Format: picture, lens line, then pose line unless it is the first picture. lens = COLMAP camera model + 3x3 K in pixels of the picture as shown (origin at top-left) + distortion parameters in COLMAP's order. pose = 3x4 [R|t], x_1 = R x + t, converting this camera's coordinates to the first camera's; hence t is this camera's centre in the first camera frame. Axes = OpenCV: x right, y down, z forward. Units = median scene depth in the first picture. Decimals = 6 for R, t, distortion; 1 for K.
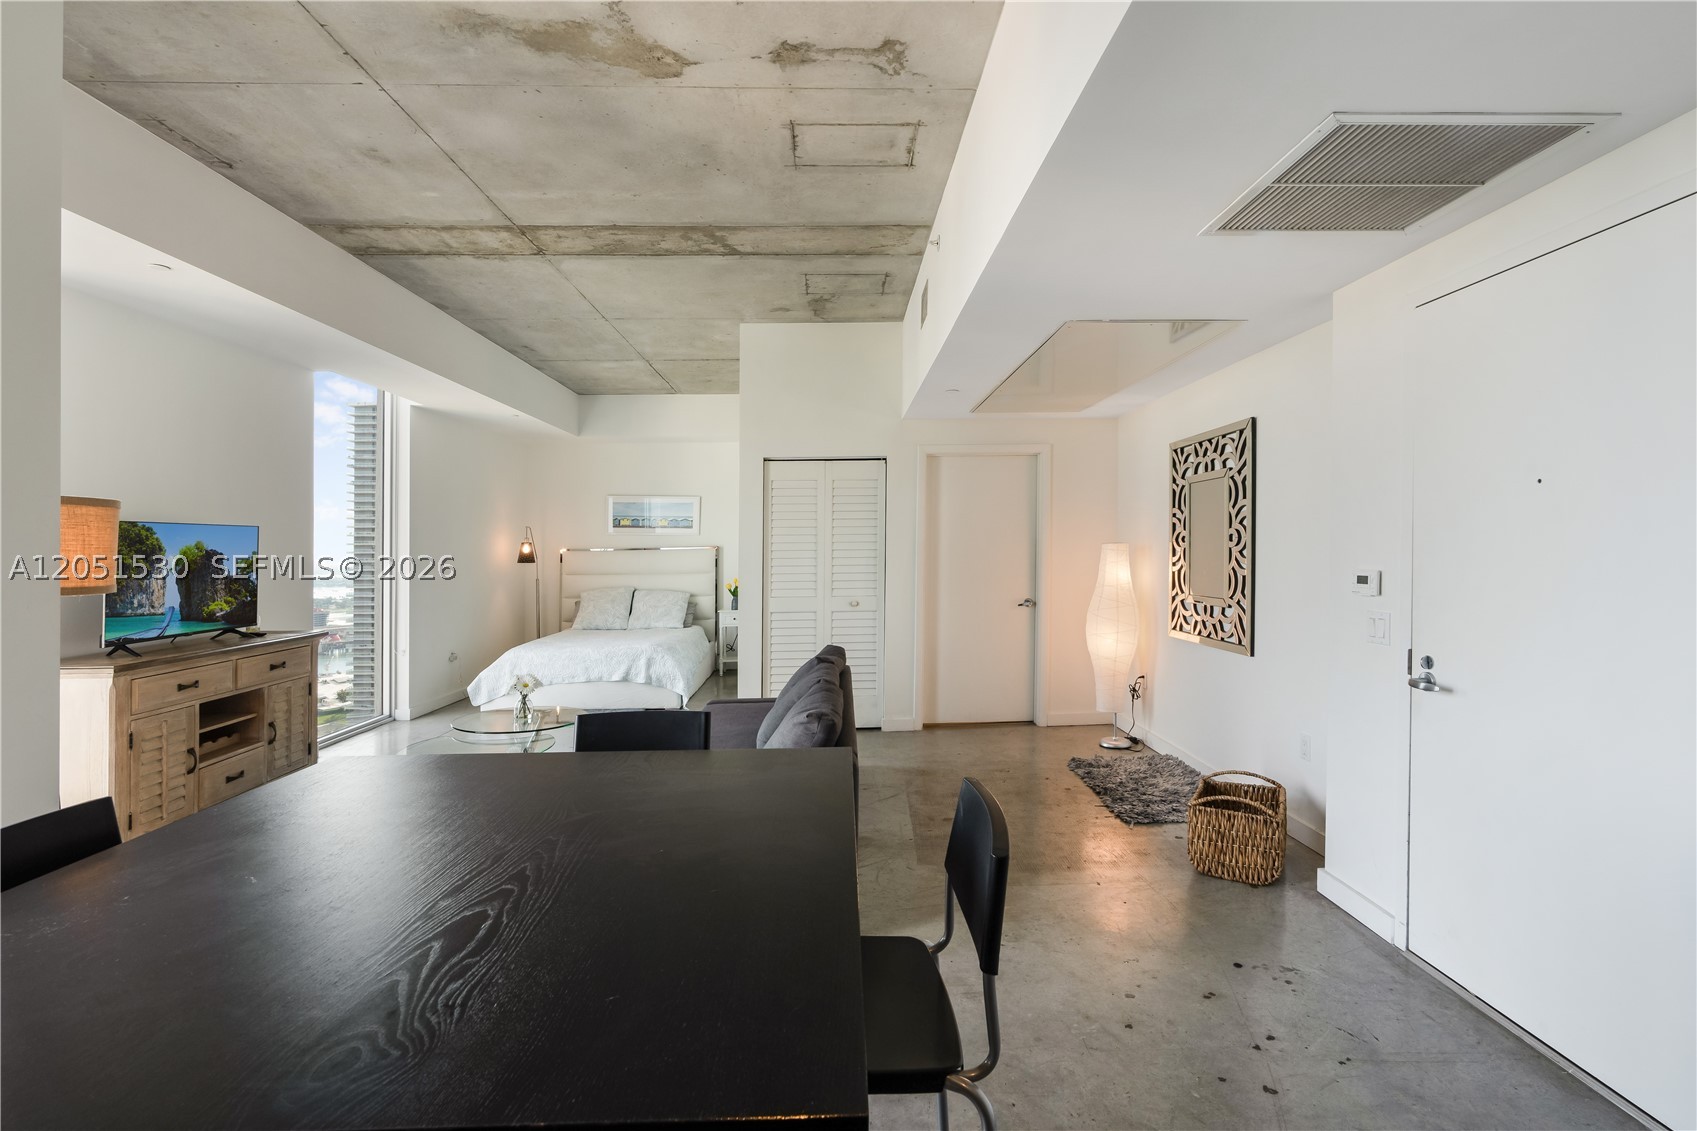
lens RADIAL K [[771.4, 0, 861.8], [0, 771.4, 573.7], [0, 0, 1]] dist [-0.018492, 0.010267]
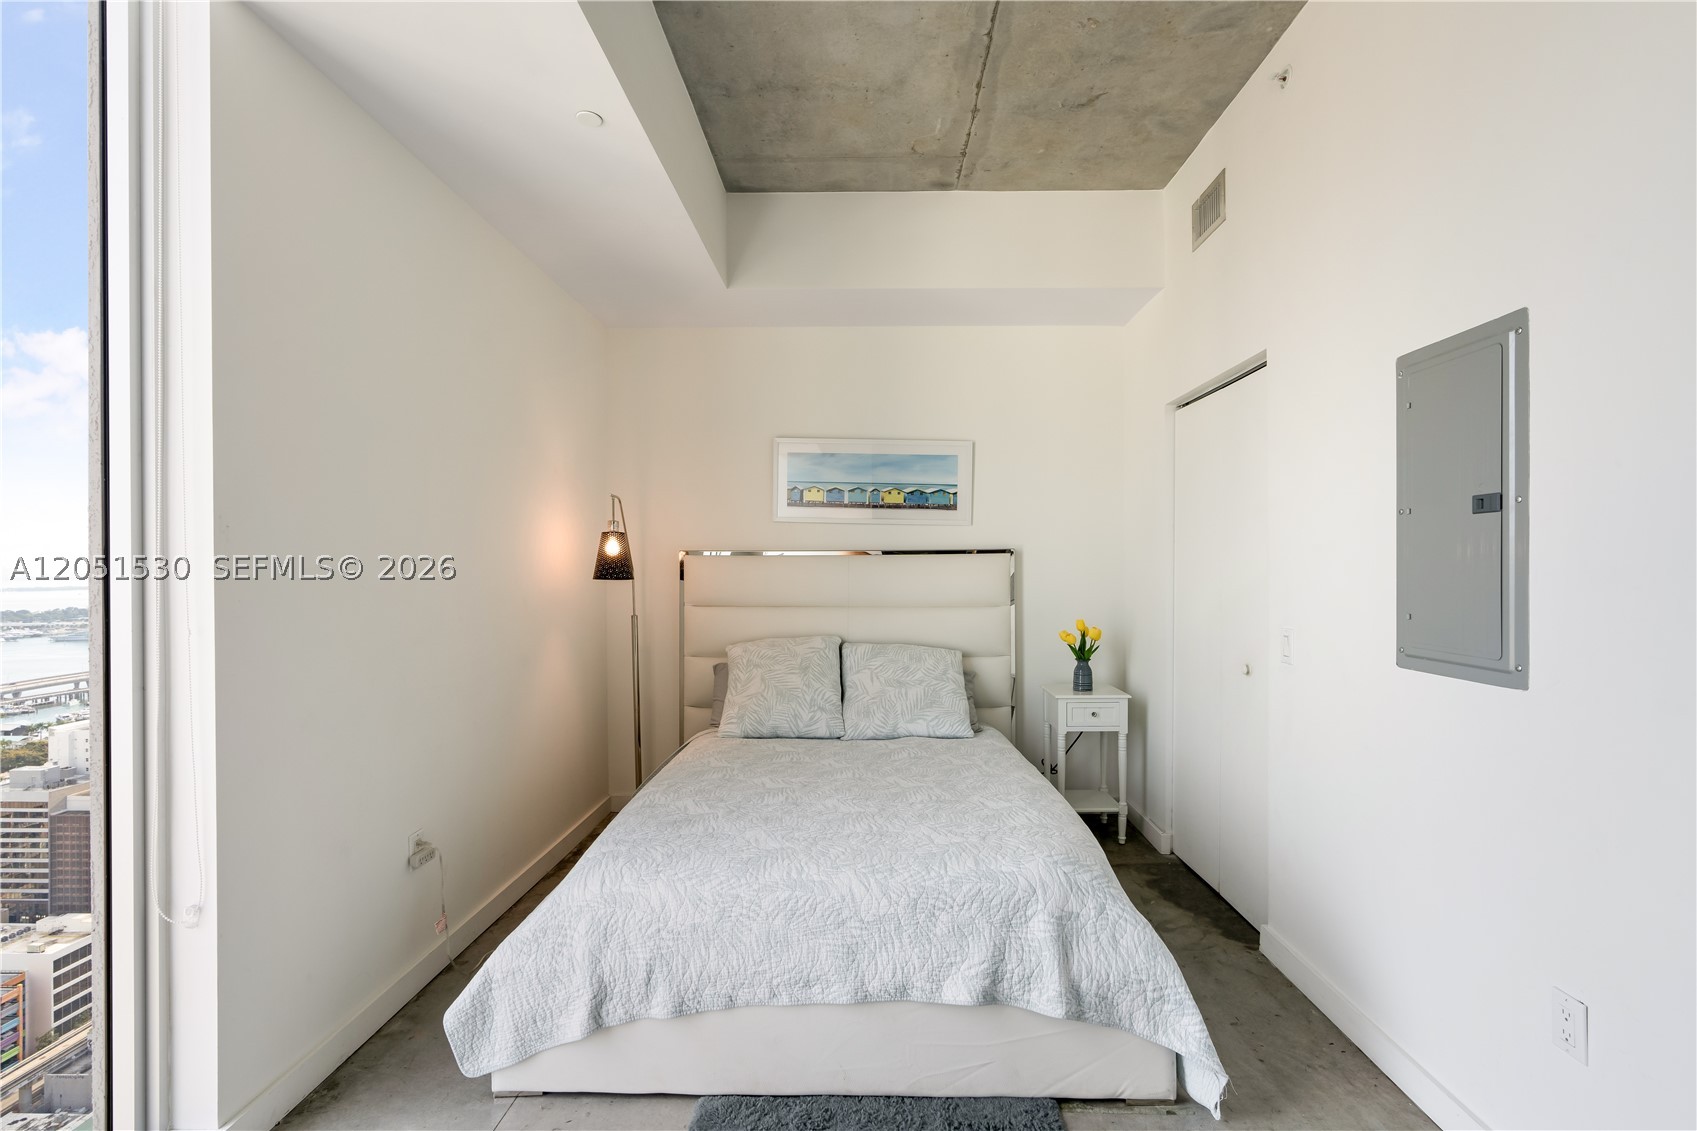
lens RADIAL K [[771.4, 0, 861.8], [0, 771.4, 573.7], [0, 0, 1]] dist [-0.018492, 0.010267]
pose [[0.998843, 0.010006, -0.047034, -0.339800], [-0.010915, 0.999758, -0.019103, -0.013551], [0.046832, 0.019594, 0.998711, 0.704690]]
